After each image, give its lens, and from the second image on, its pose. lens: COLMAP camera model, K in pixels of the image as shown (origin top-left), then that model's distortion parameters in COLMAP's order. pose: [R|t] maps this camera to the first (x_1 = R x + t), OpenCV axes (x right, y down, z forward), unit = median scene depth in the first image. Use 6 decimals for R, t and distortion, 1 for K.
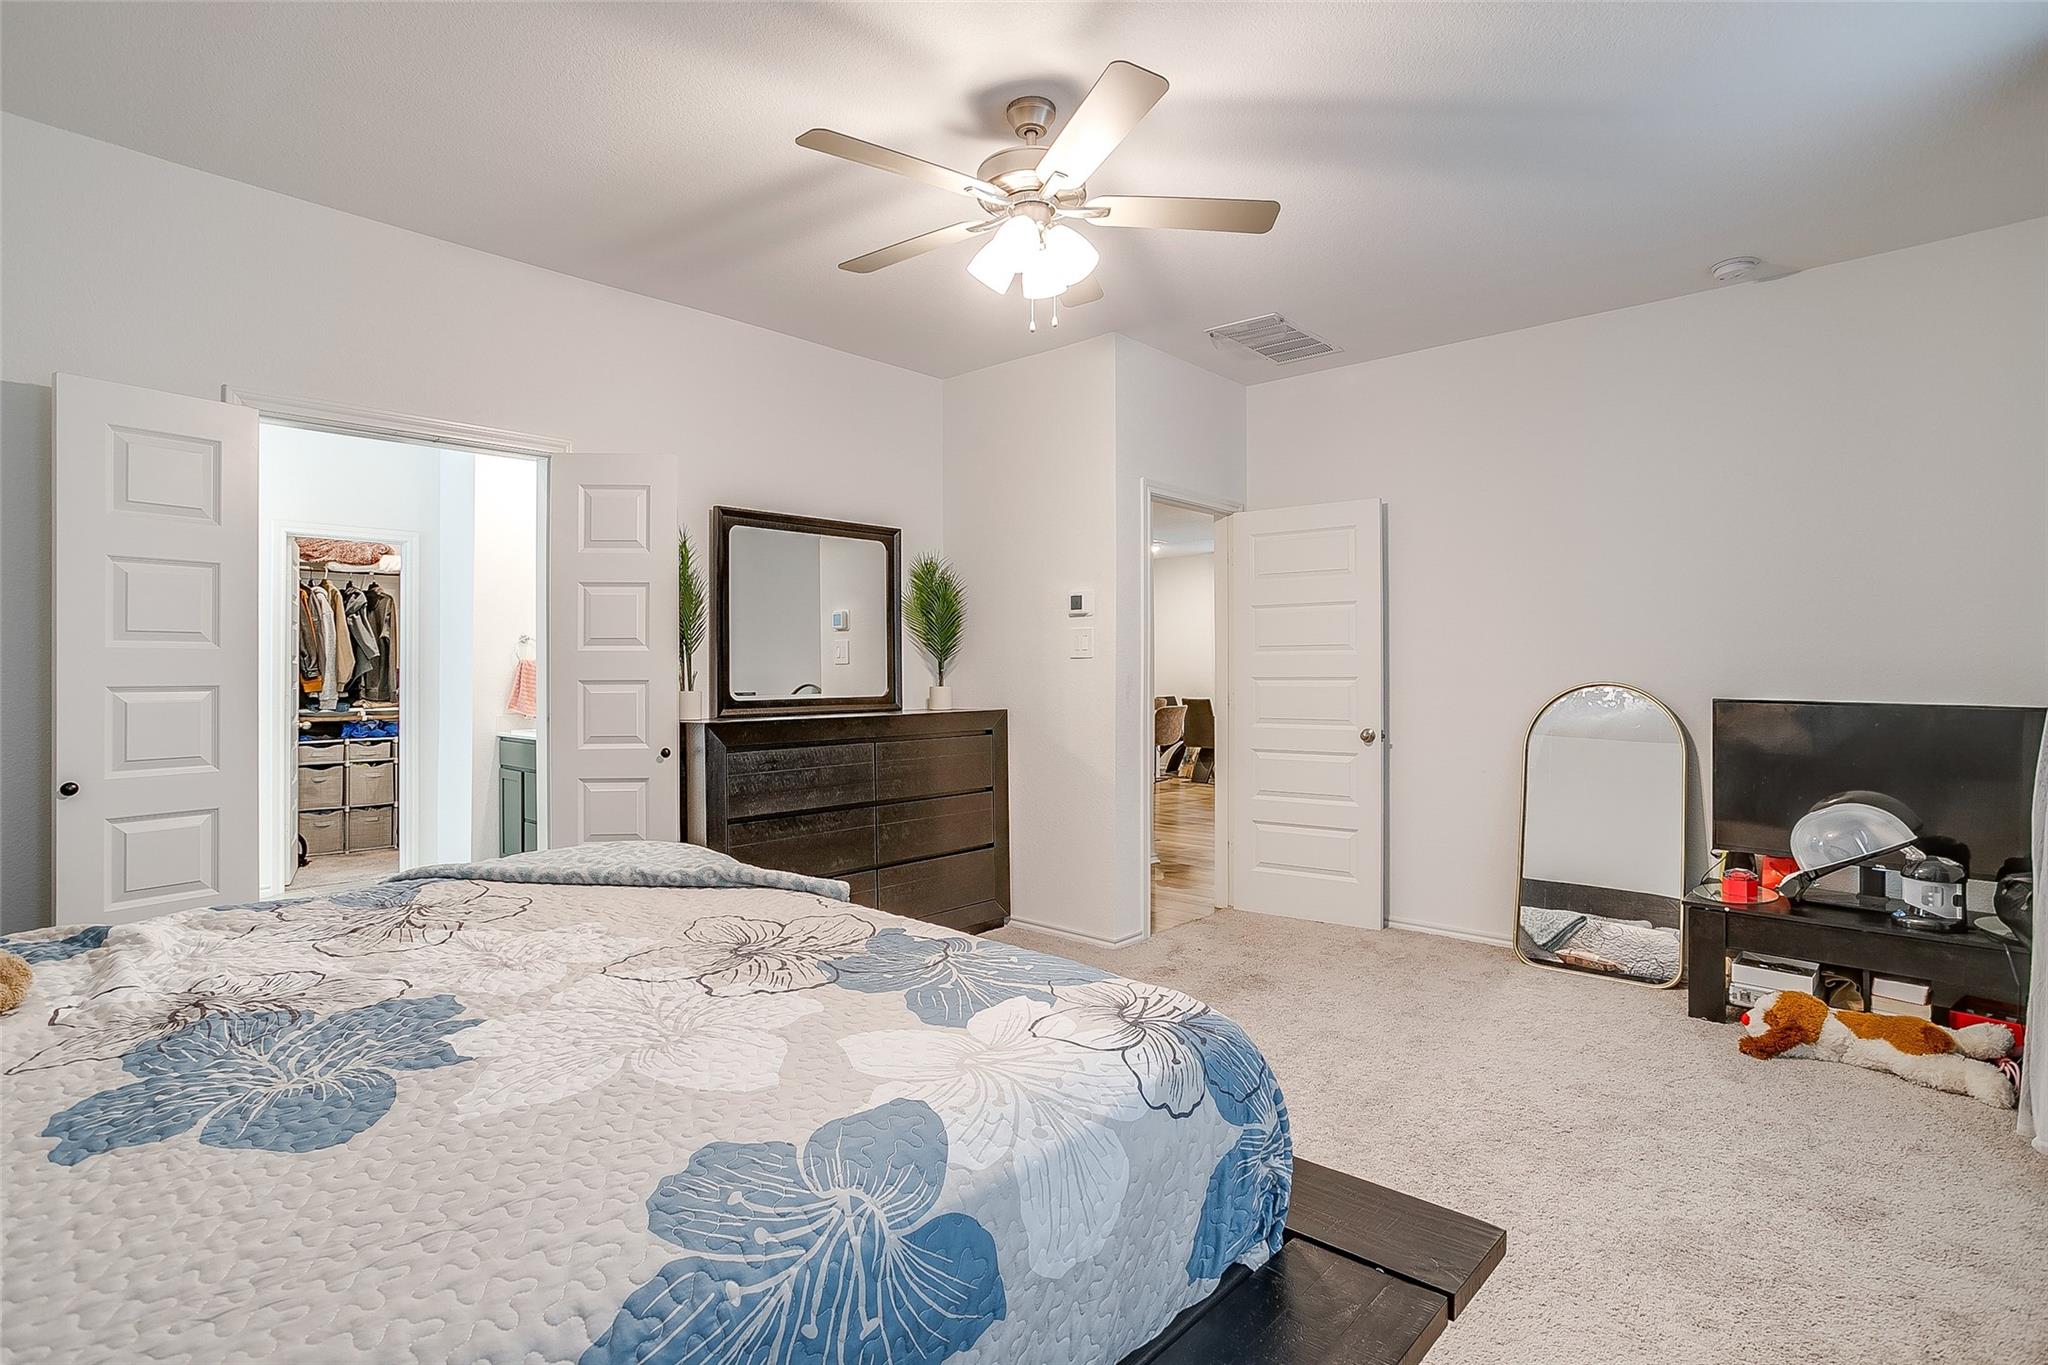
lens RADIAL K [[1015.0, 0, 1024.0], [0, 1015.0, 682.5], [0, 0, 1]] dist [-0.055614, 0.037177]
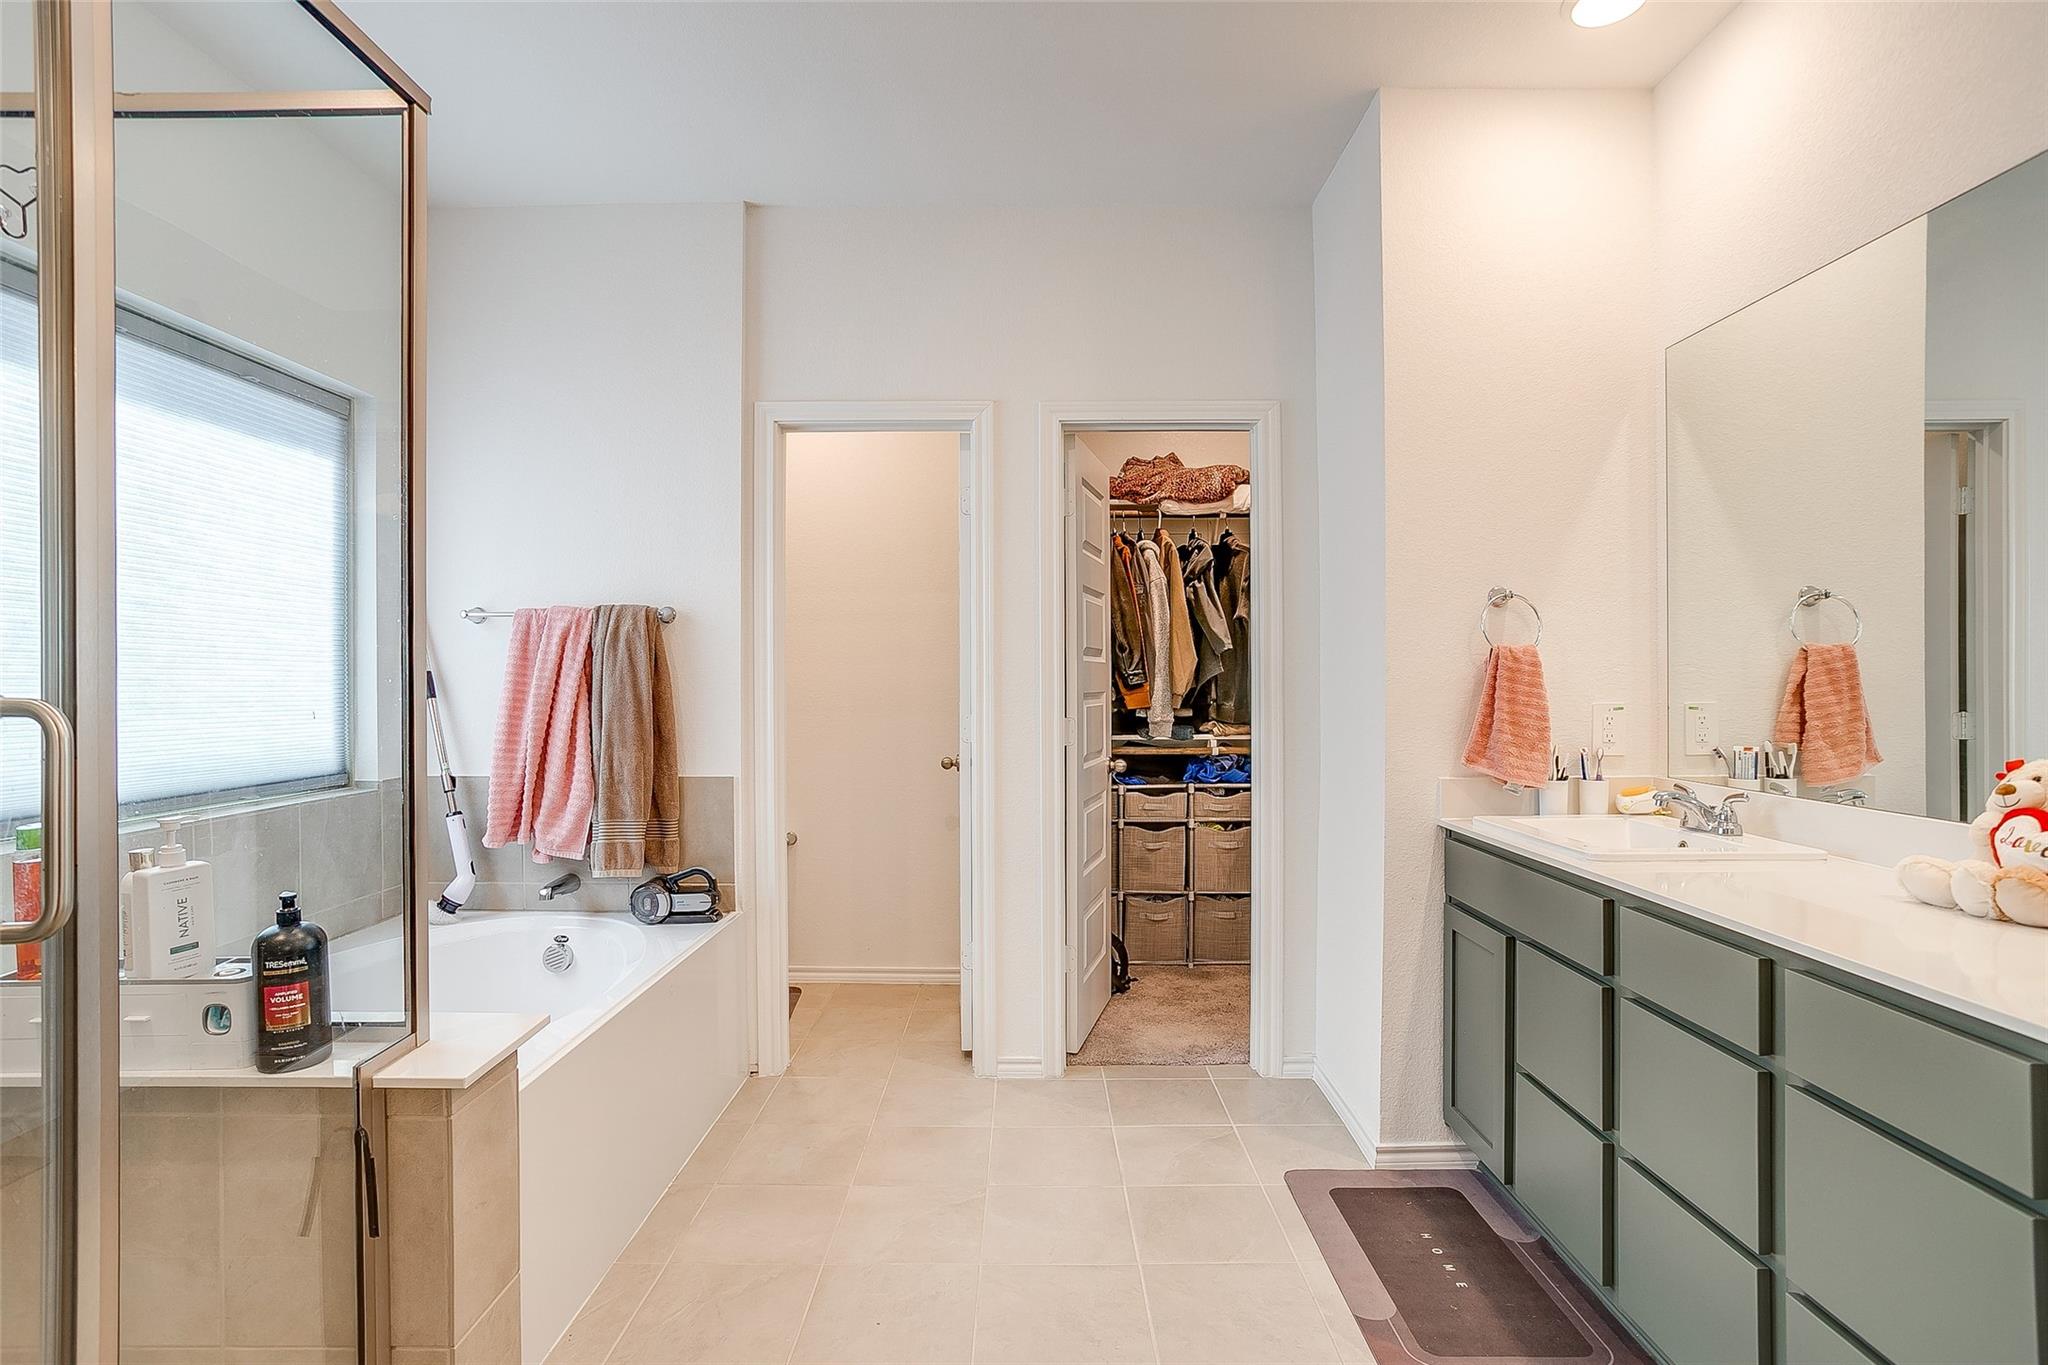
lens RADIAL K [[1015.0, 0, 1024.0], [0, 1015.0, 682.5], [0, 0, 1]] dist [-0.055614, 0.037177]
pose [[0.660701, -0.015700, -0.750485, -0.273718], [-0.003284, 0.999711, -0.023804, 0.008714], [0.750642, 0.018192, 0.660458, 0.506886]]
